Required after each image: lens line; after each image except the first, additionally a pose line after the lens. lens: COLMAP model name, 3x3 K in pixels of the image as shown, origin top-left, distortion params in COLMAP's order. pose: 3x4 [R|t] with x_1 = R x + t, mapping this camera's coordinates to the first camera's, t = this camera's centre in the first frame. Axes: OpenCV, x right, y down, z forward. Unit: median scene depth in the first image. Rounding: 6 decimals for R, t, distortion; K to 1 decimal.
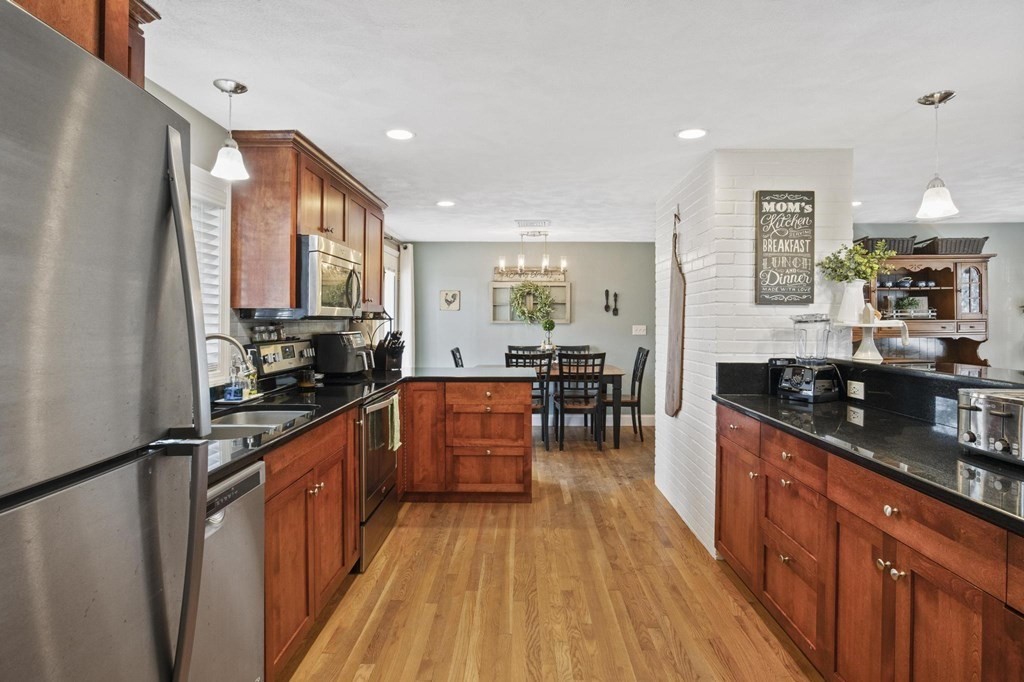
lens RADIAL K [[543.4, 0, 522.3], [0, 543.4, 319.5], [0, 0, 1]] dist [-0.028332, 0.014468]
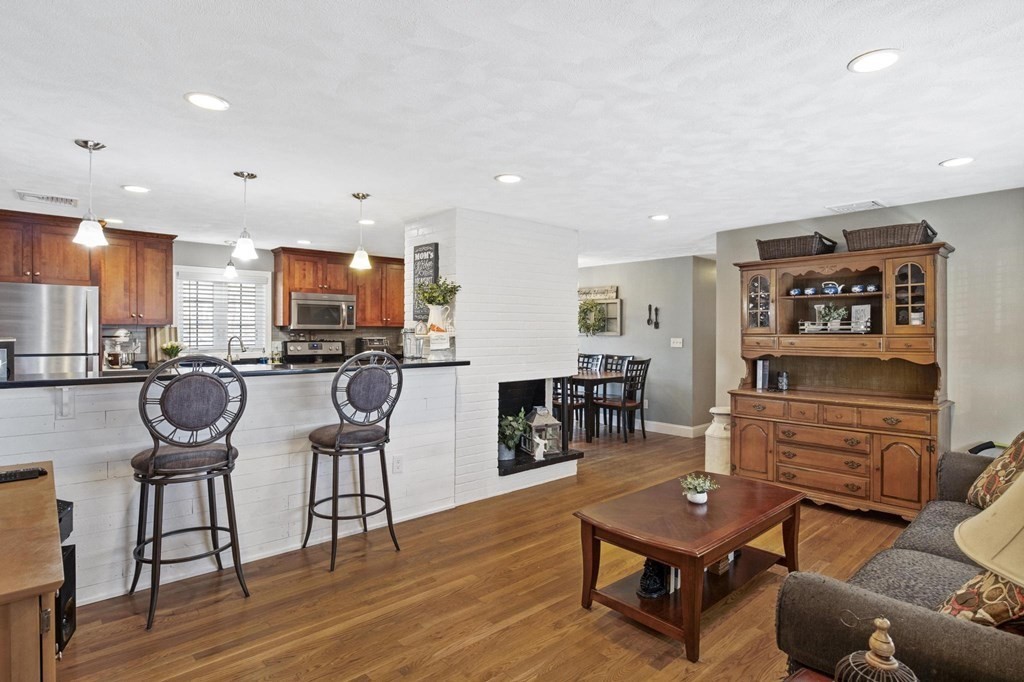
lens RADIAL K [[543.4, 0, 517.7], [0, 543.4, 337.8], [0, 0, 1]] dist [-0.028332, 0.014468]
pose [[0.680778, 0.012436, -0.732384, 1.614750], [-0.004618, 0.999909, 0.012686, -0.003346], [0.732475, -0.005254, 0.680773, 0.163064]]
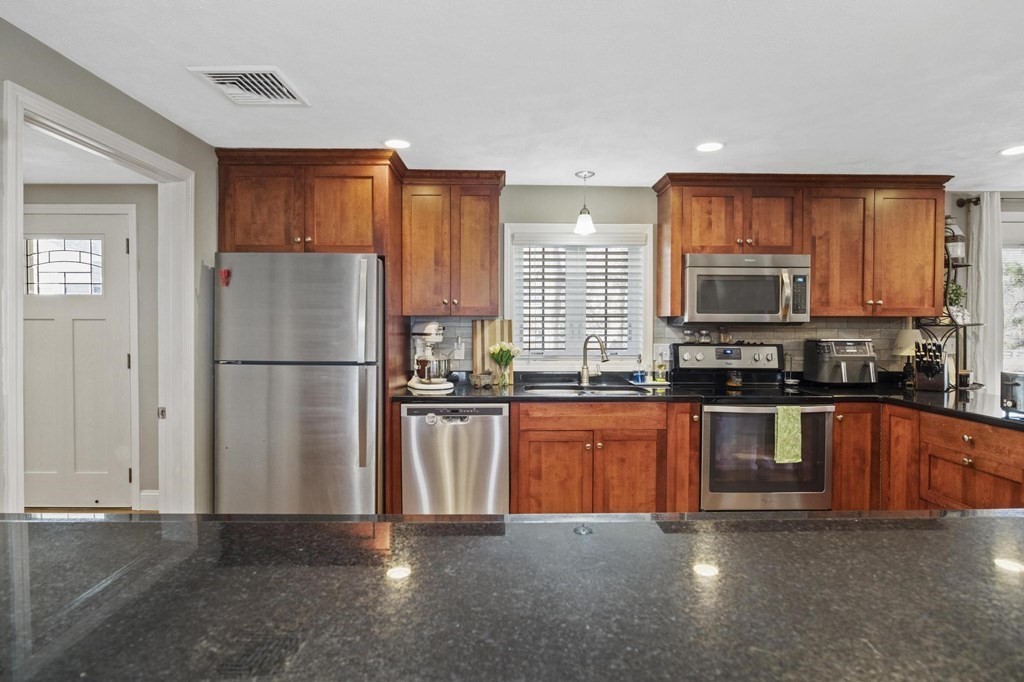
lens RADIAL K [[543.4, 0, 505.8], [0, 543.4, 331.9], [0, 0, 1]] dist [-0.028332, 0.014468]
pose [[0.019595, 0.012154, -0.999734, 0.701373], [-0.003142, 0.999922, 0.012095, 0.001391], [0.999803, 0.002904, 0.019632, 0.514366]]
